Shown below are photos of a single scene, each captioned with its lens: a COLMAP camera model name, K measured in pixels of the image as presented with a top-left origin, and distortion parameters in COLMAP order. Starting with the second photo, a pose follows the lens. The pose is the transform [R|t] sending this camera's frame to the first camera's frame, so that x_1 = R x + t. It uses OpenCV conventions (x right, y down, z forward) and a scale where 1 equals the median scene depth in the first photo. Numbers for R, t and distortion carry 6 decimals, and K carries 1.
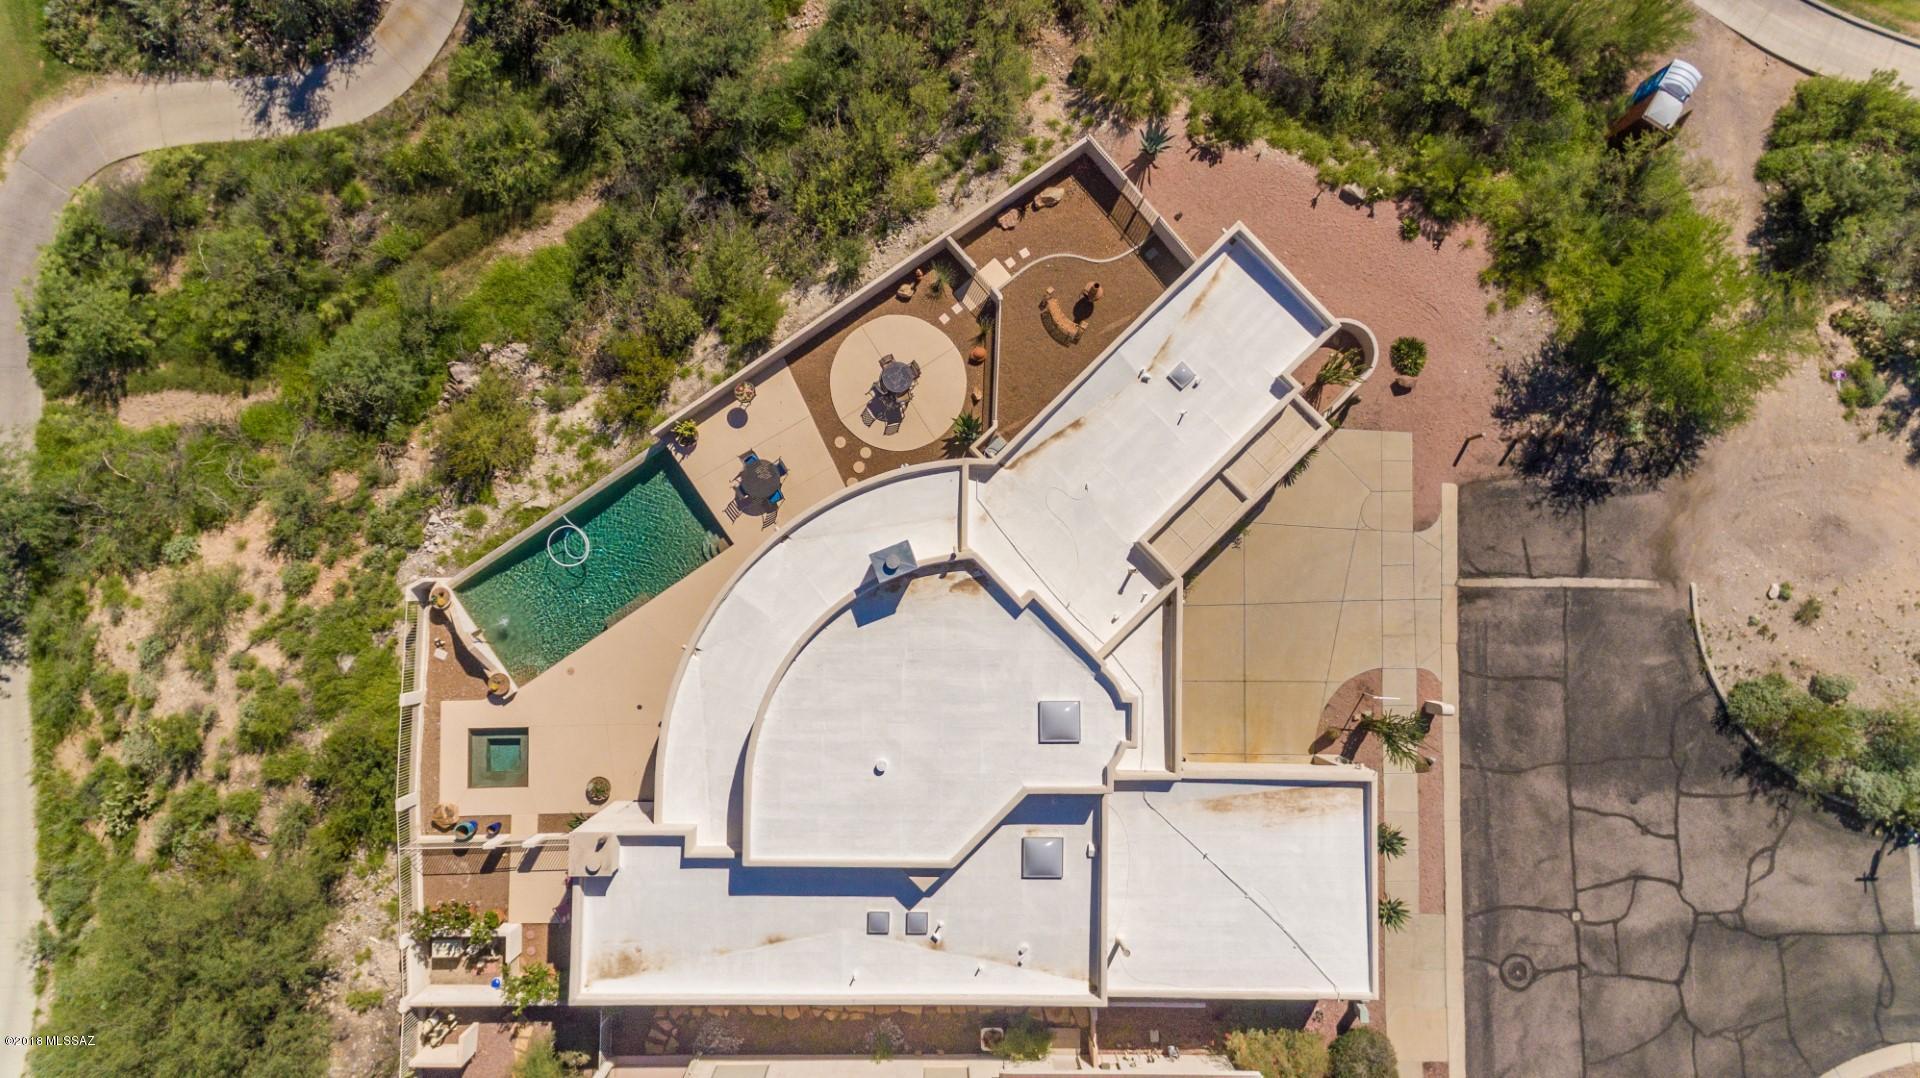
lens RADIAL K [[1120.0, 0, 961.1], [0, 1120.0, 535.5], [0, 0, 1]] dist [0.037107, -0.020294]
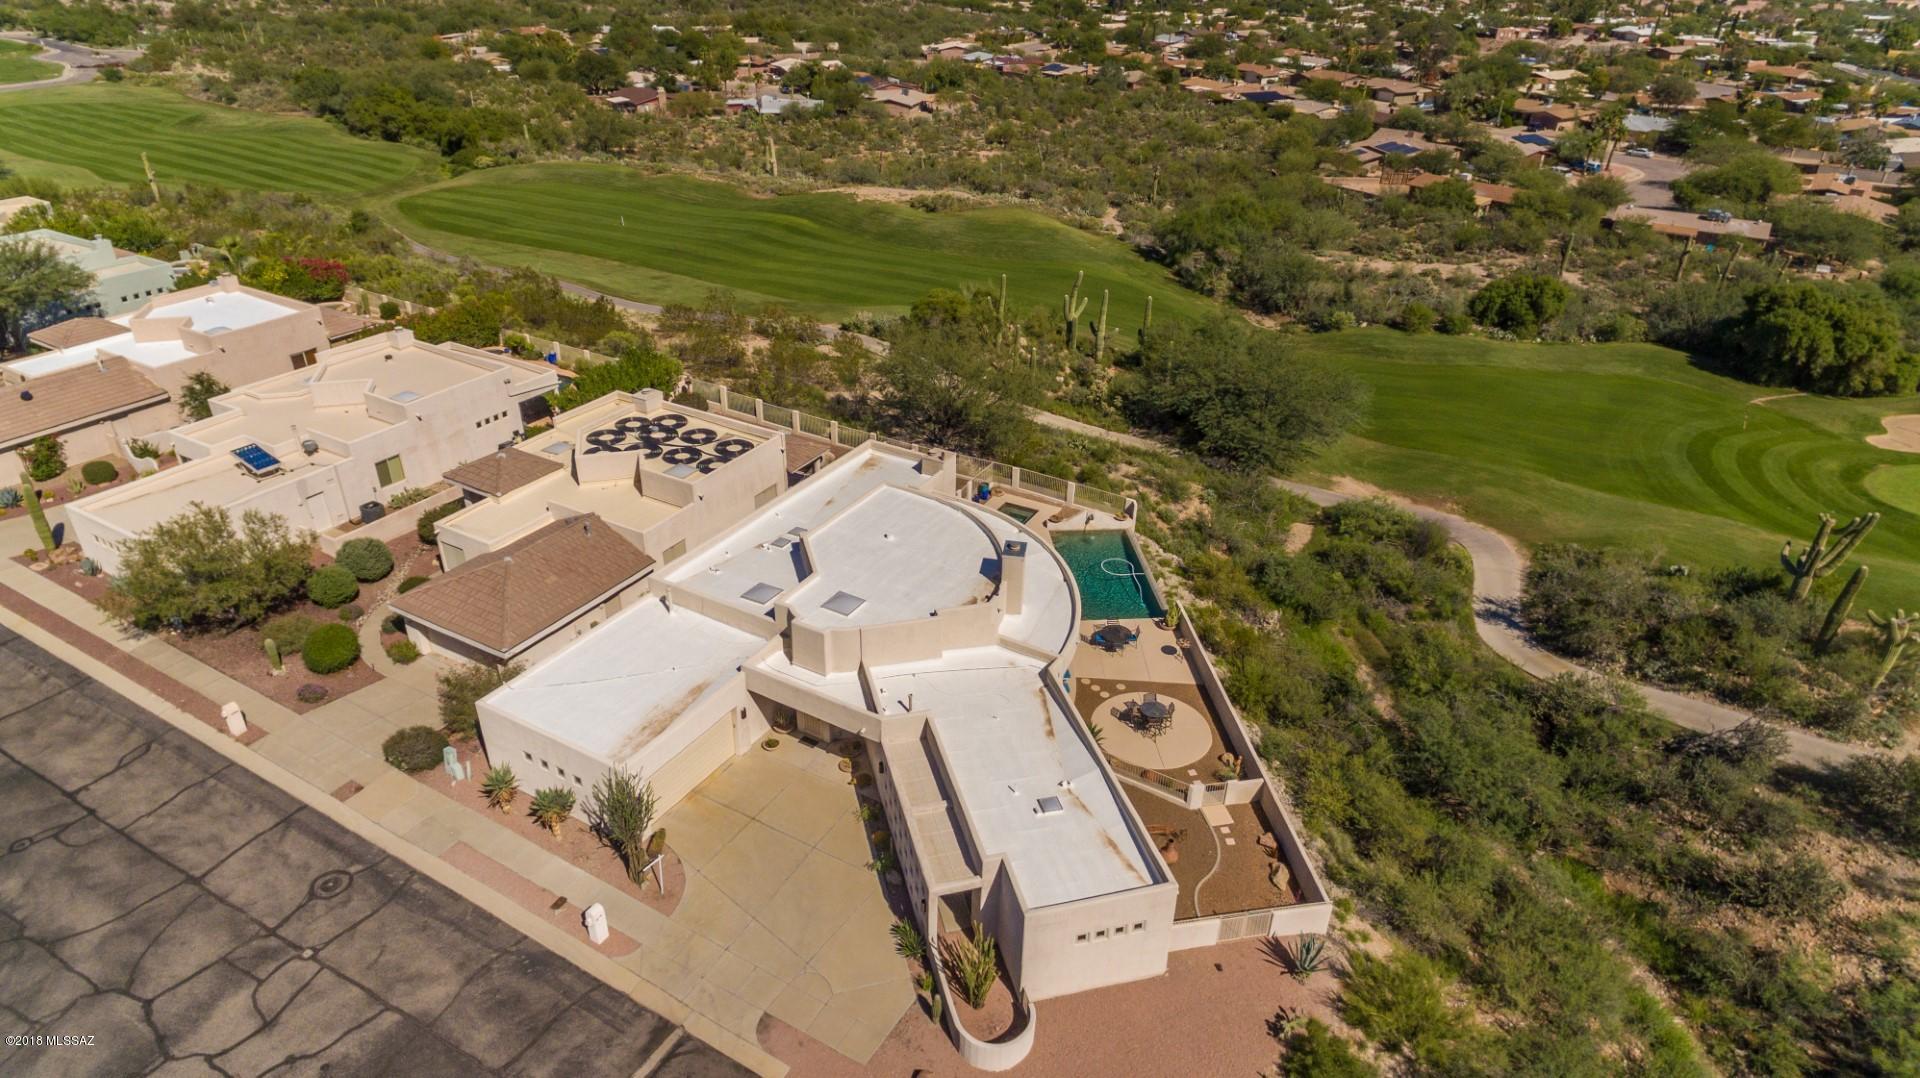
lens RADIAL K [[1120.0, 0, 961.1], [0, 1120.0, 535.5], [0, 0, 1]] dist [0.037107, -0.020294]
pose [[-0.485886, 0.396041, -0.779144, 0.852117], [-0.874014, -0.216459, 0.435022, -0.422819], [0.003634, 0.892355, 0.451320, 0.309344]]
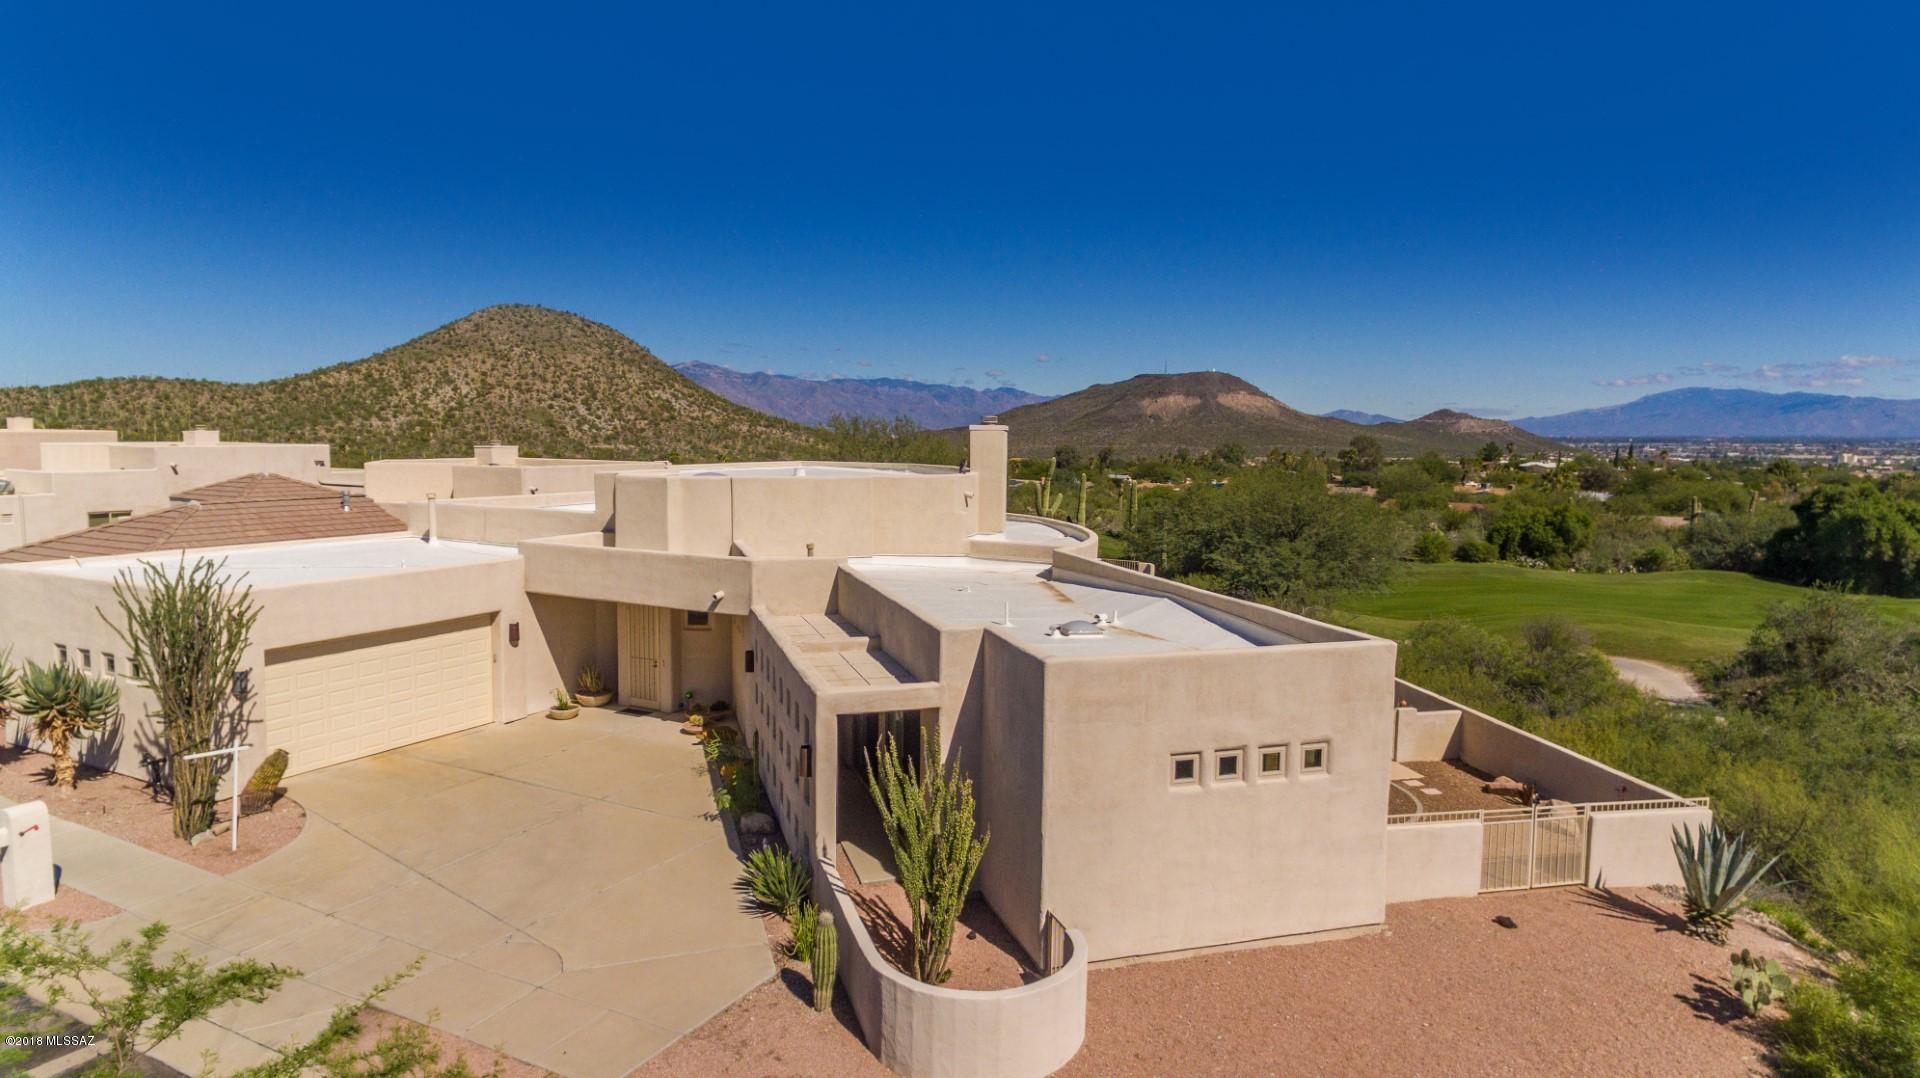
lens RADIAL K [[1120.0, 0, 961.1], [0, 1120.0, 535.5], [0, 0, 1]] dist [0.037107, -0.020294]
pose [[-0.456081, 0.057291, -0.888092, 0.603861], [-0.889845, -0.014933, 0.456018, -0.295275], [0.012863, 0.998246, 0.057791, 0.866437]]
